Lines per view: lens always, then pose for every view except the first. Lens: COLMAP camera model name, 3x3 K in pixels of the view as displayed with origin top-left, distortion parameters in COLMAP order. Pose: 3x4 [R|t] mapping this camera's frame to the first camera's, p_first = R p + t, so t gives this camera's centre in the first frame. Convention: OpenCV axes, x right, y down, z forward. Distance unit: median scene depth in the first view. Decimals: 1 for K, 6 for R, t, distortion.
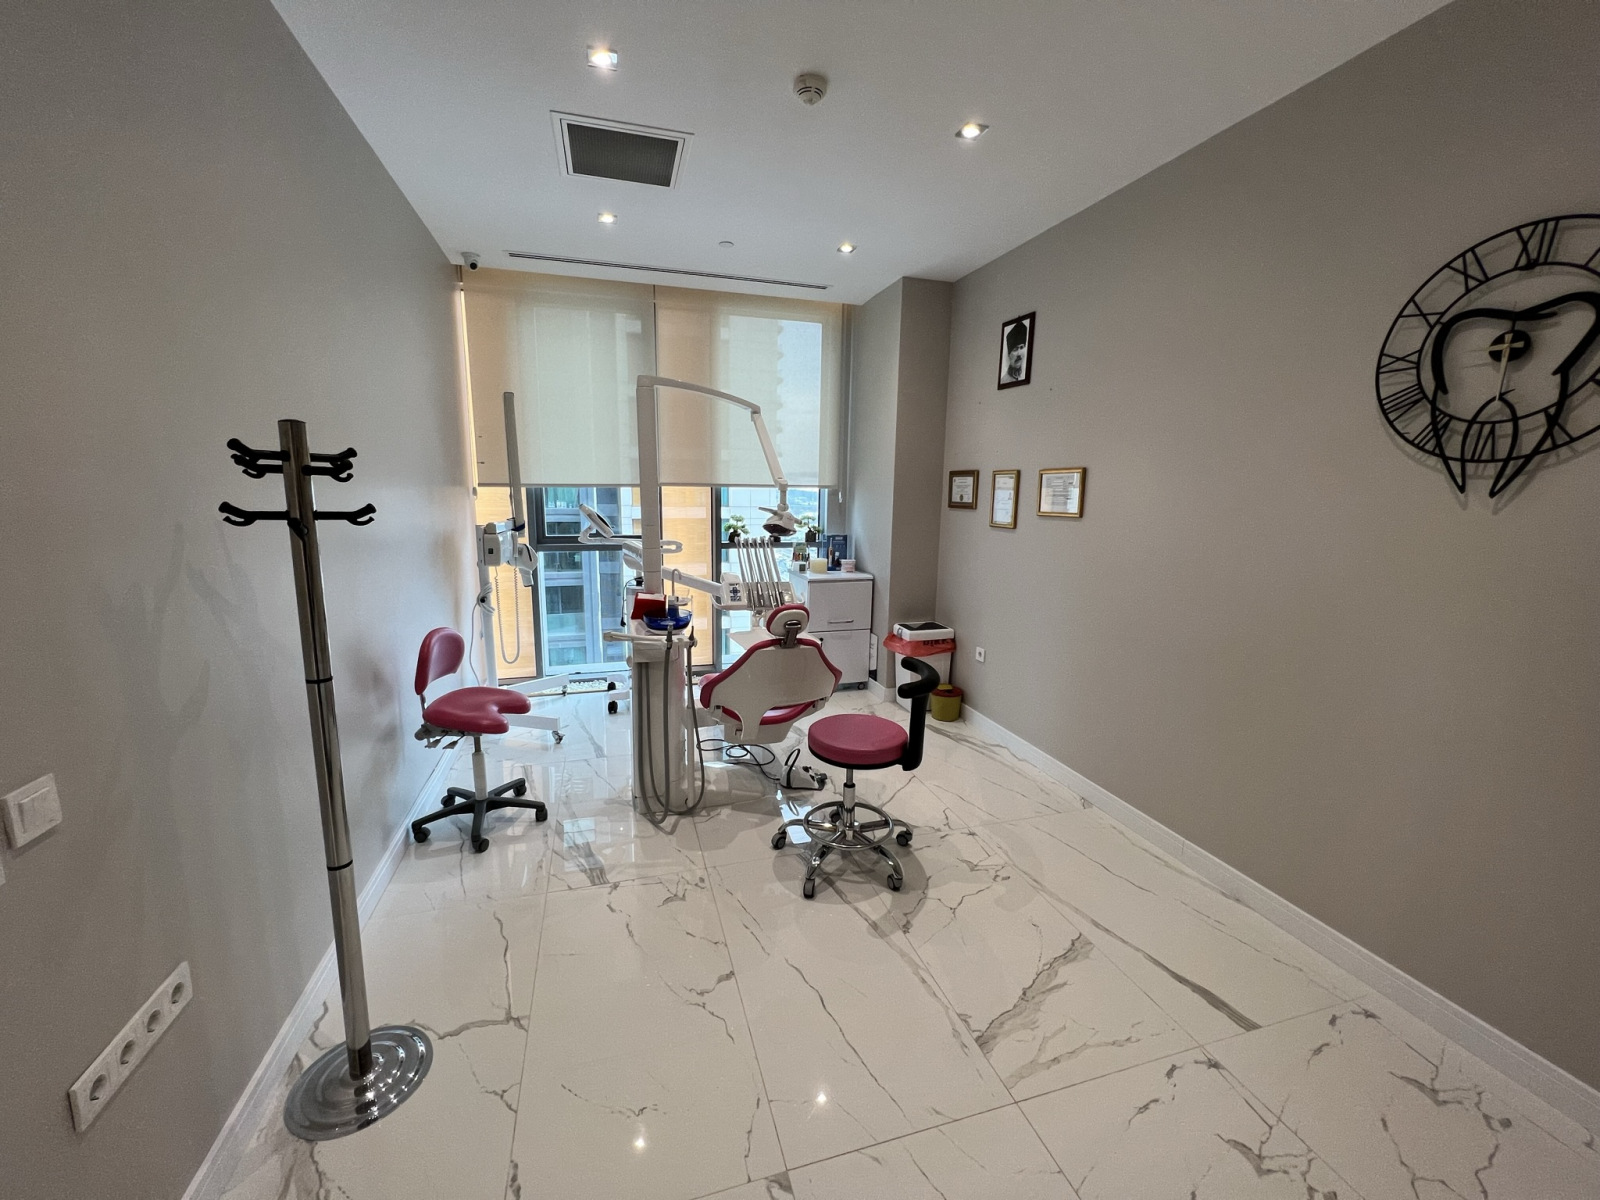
lens RADIAL K [[640.2, 0, 810.6], [0, 640.2, 596.5], [0, 0, 1]] dist [-0.001975, 0.000314]
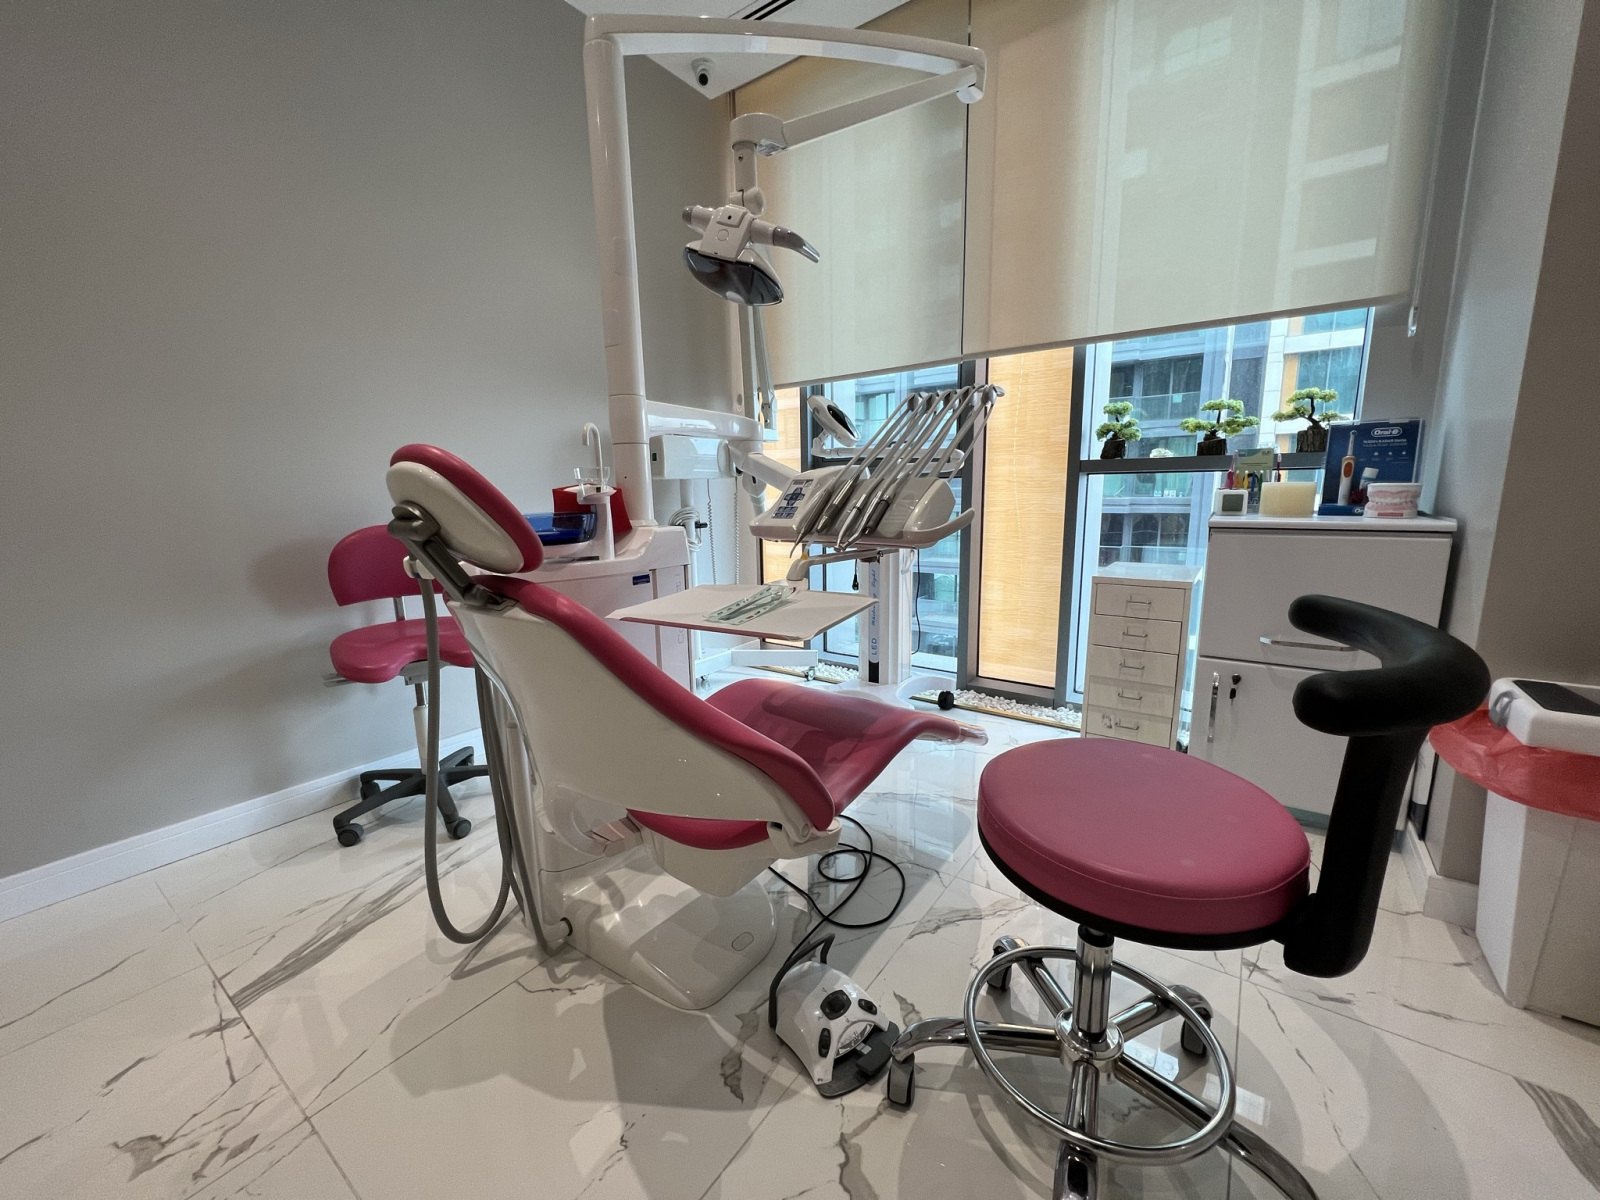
lens RADIAL K [[640.2, 0, 797.0], [0, 640.2, 598.2], [0, 0, 1]] dist [-0.001975, 0.000314]
pose [[0.588408, 0.108833, -0.801206, 0.169461], [-0.107467, 0.992635, 0.055912, 0.025174], [0.801391, 0.053204, 0.595770, 0.554233]]
